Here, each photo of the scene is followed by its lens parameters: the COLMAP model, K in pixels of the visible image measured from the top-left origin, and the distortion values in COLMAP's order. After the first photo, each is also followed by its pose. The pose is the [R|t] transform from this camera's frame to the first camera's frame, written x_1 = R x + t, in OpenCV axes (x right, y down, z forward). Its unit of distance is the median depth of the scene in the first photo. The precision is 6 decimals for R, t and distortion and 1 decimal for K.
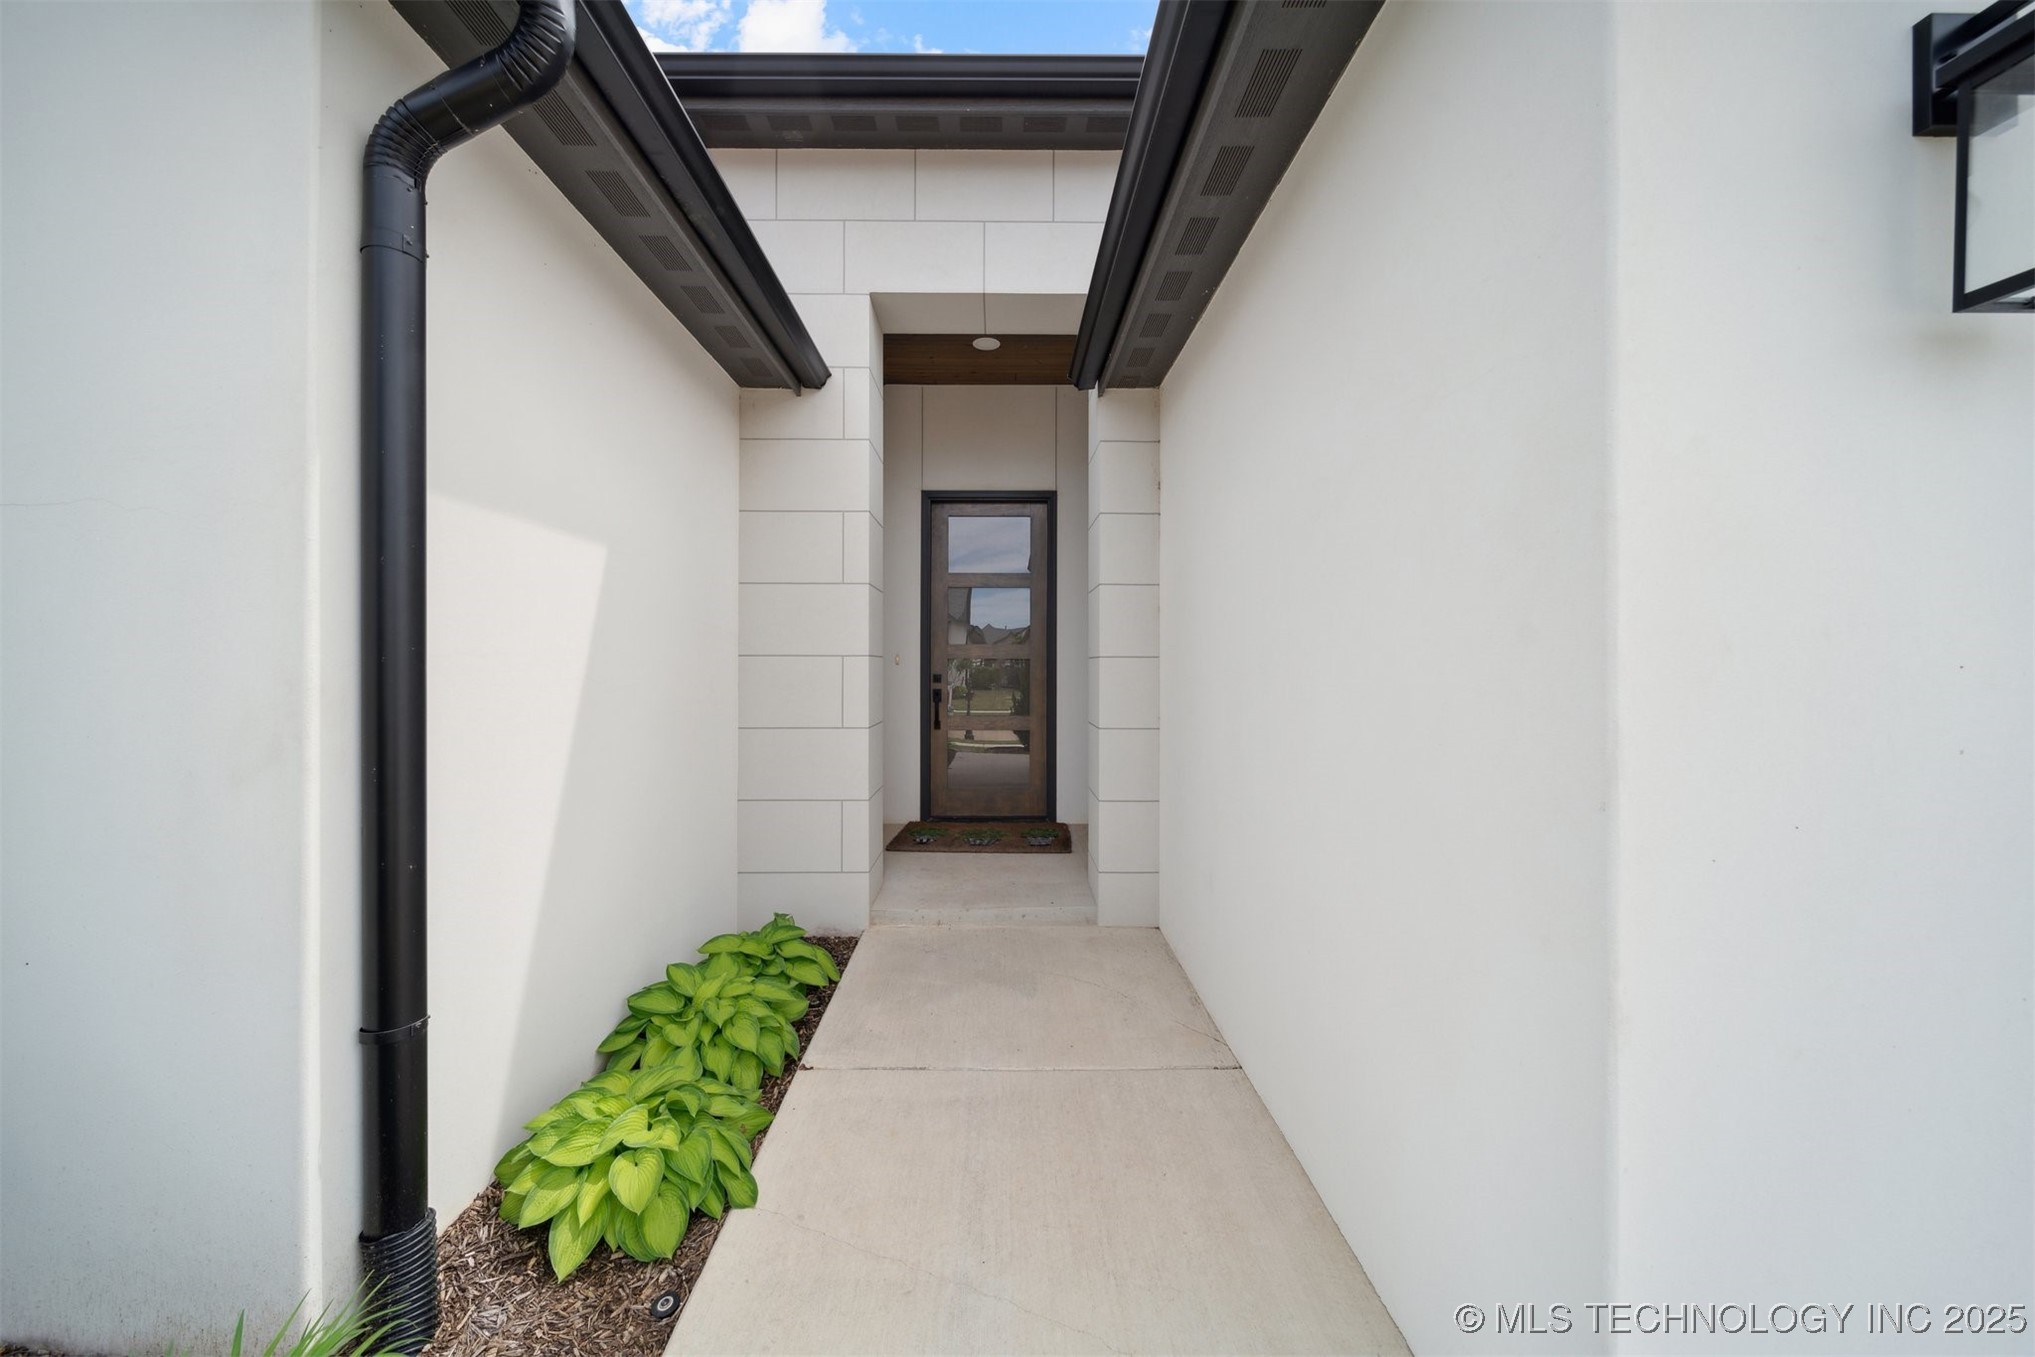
lens RADIAL K [[720.9, 0, 1008.6], [0, 720.9, 667.3], [0, 0, 1]] dist [-0.000688, -0.000216]
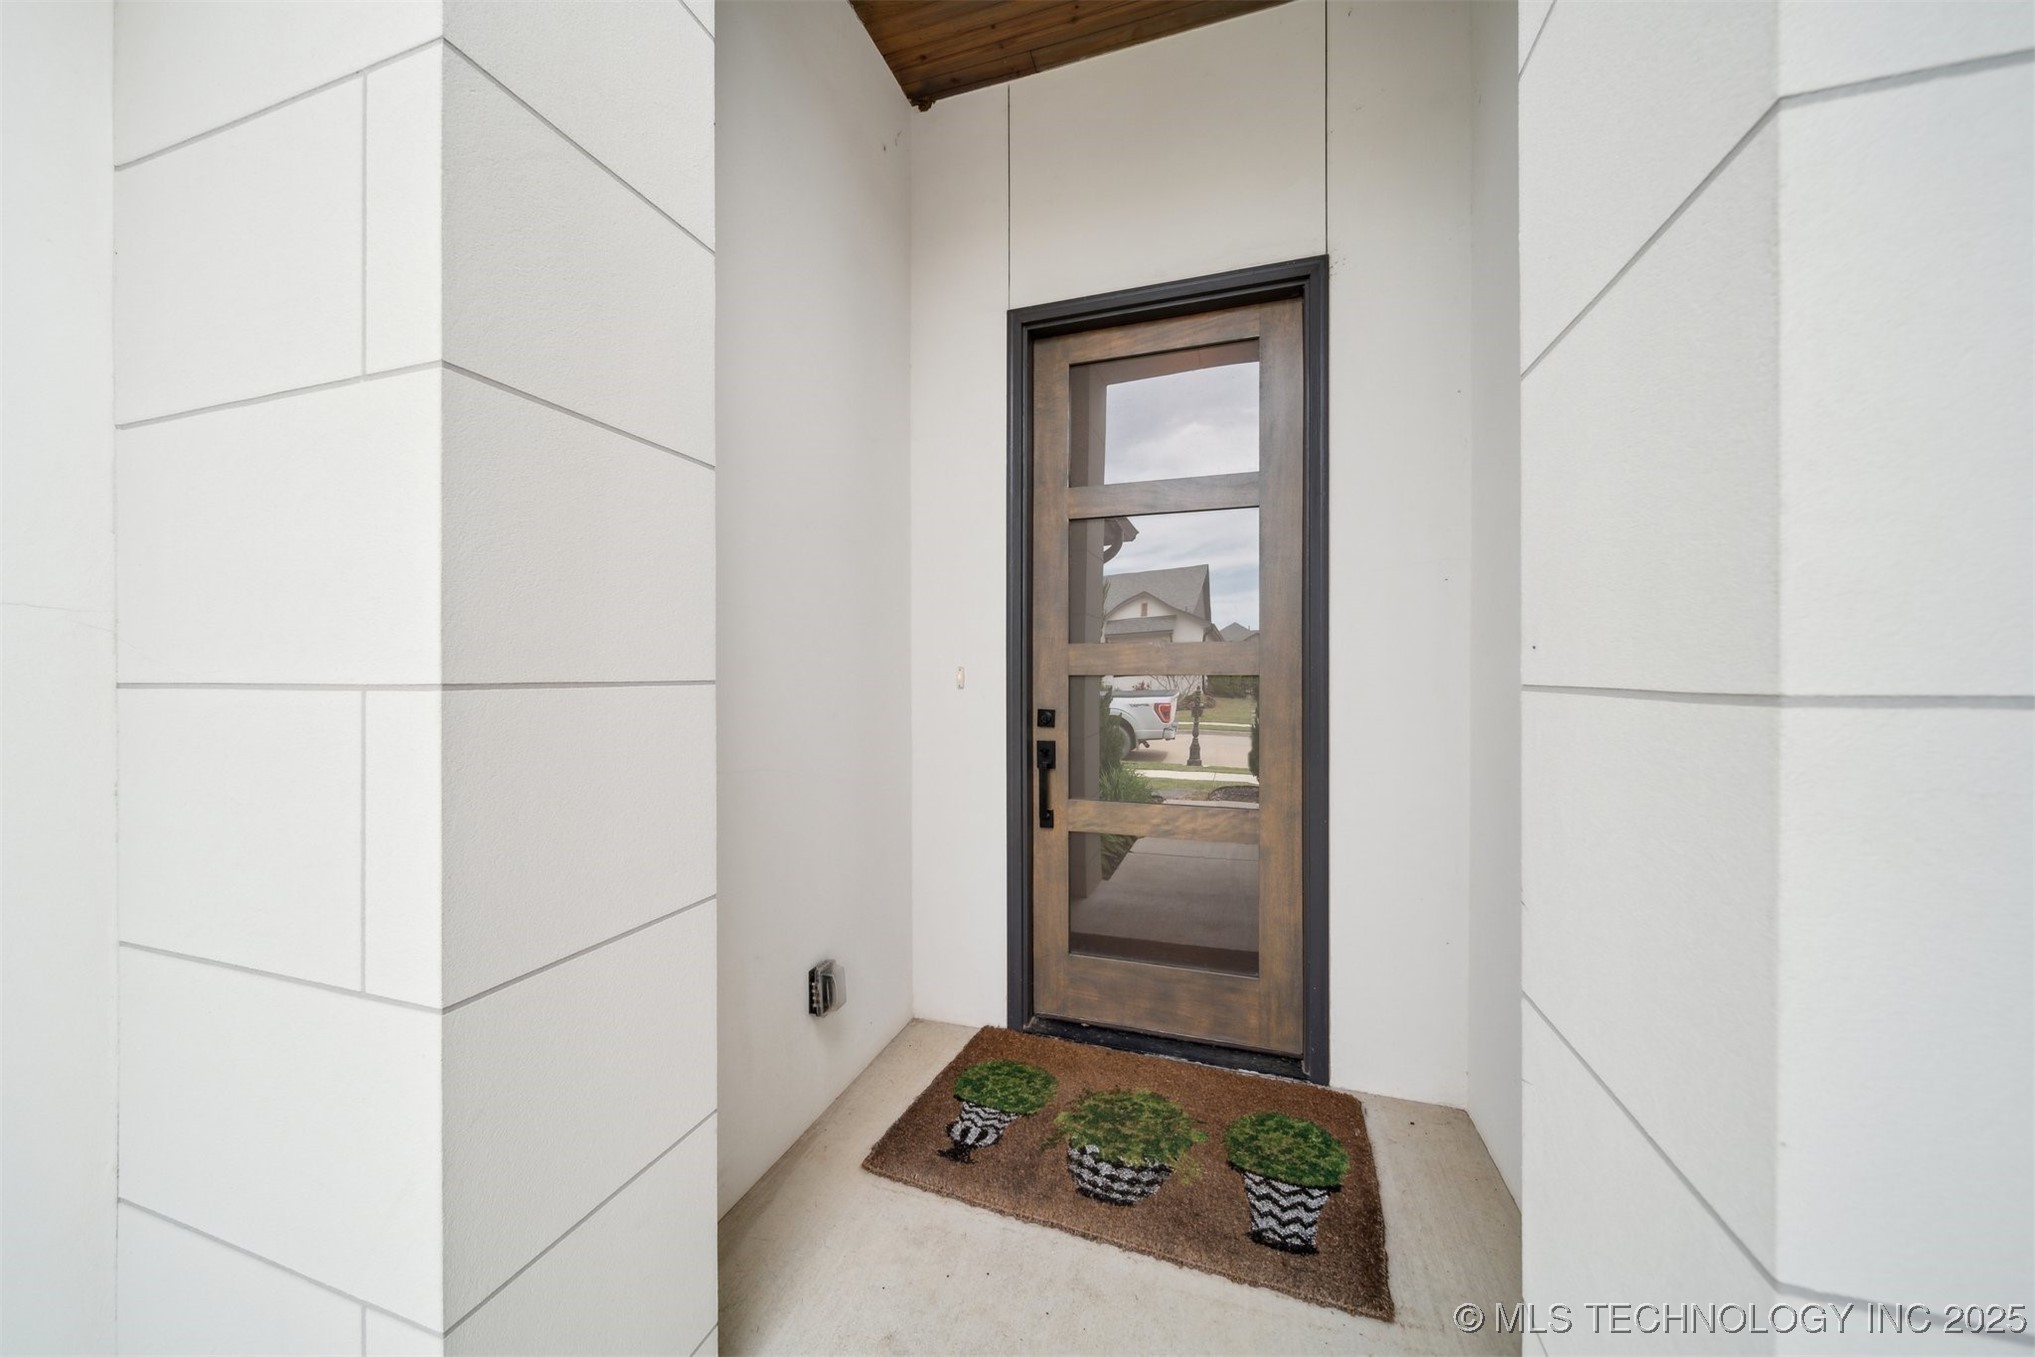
lens RADIAL K [[720.9, 0, 1008.6], [0, 720.9, 667.3], [0, 0, 1]] dist [-0.000688, -0.000216]
pose [[0.947236, -0.002668, -0.320526, 0.026256], [0.003080, 0.999995, 0.000779, -0.017647], [0.320522, -0.001725, 0.947239, 0.555286]]
